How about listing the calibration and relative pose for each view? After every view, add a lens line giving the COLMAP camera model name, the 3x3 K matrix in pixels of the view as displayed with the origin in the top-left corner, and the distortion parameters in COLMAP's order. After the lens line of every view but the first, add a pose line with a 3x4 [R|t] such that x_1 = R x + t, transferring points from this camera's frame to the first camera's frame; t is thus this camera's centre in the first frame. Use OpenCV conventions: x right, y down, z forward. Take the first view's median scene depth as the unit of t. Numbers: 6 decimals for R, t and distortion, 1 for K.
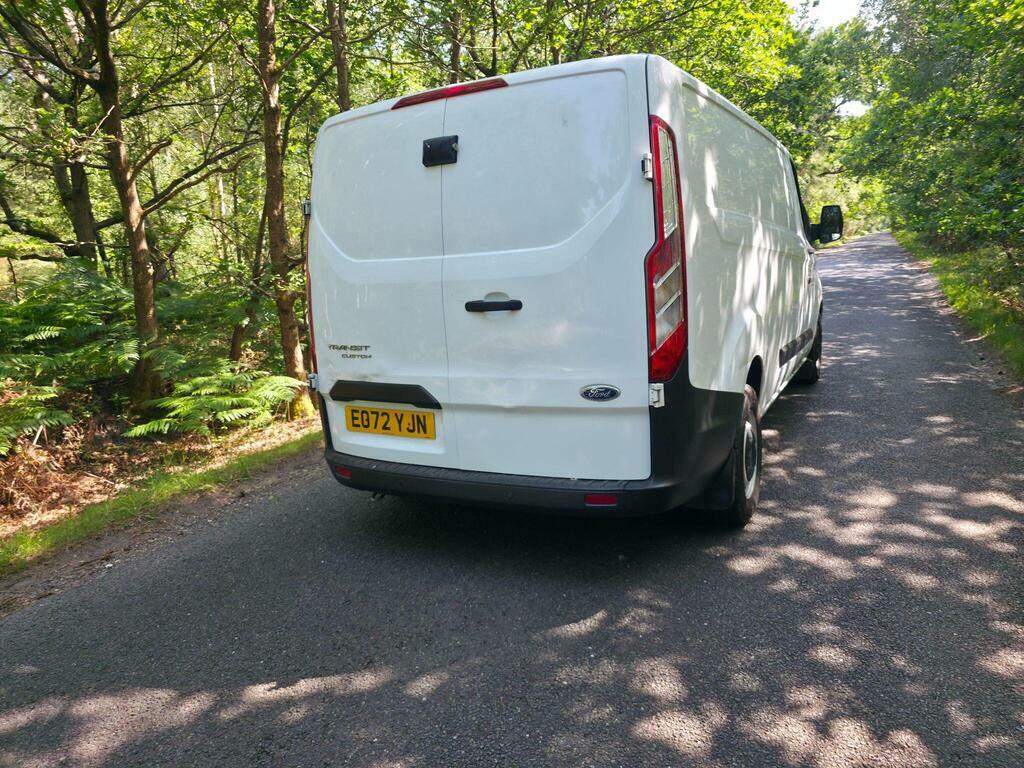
lens RADIAL K [[673.7, 0, 528.7], [0, 673.7, 386.8], [0, 0, 1]] dist [0.050510, -0.038860]
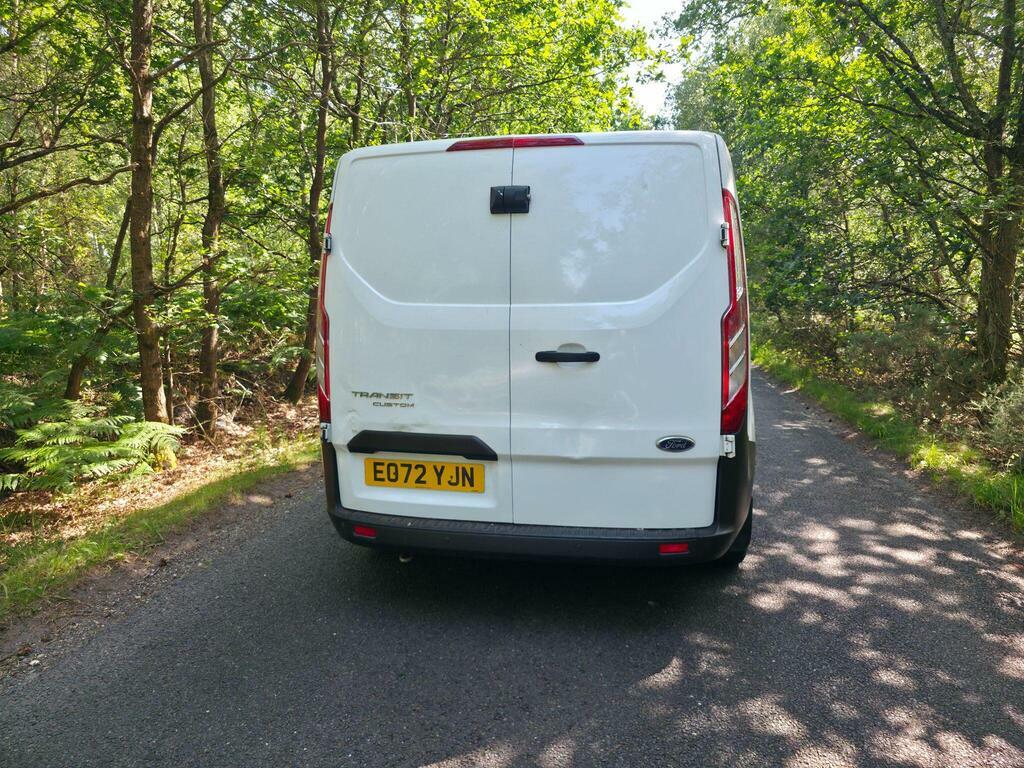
lens RADIAL K [[673.7, 0, 525.9], [0, 673.7, 394.0], [0, 0, 1]] dist [0.050510, -0.038860]
pose [[0.955105, 0.015212, 0.295878, -0.383451], [0.000166, 0.998653, -0.051879, -0.012659], [-0.296269, 0.049599, 0.953816, 0.064107]]
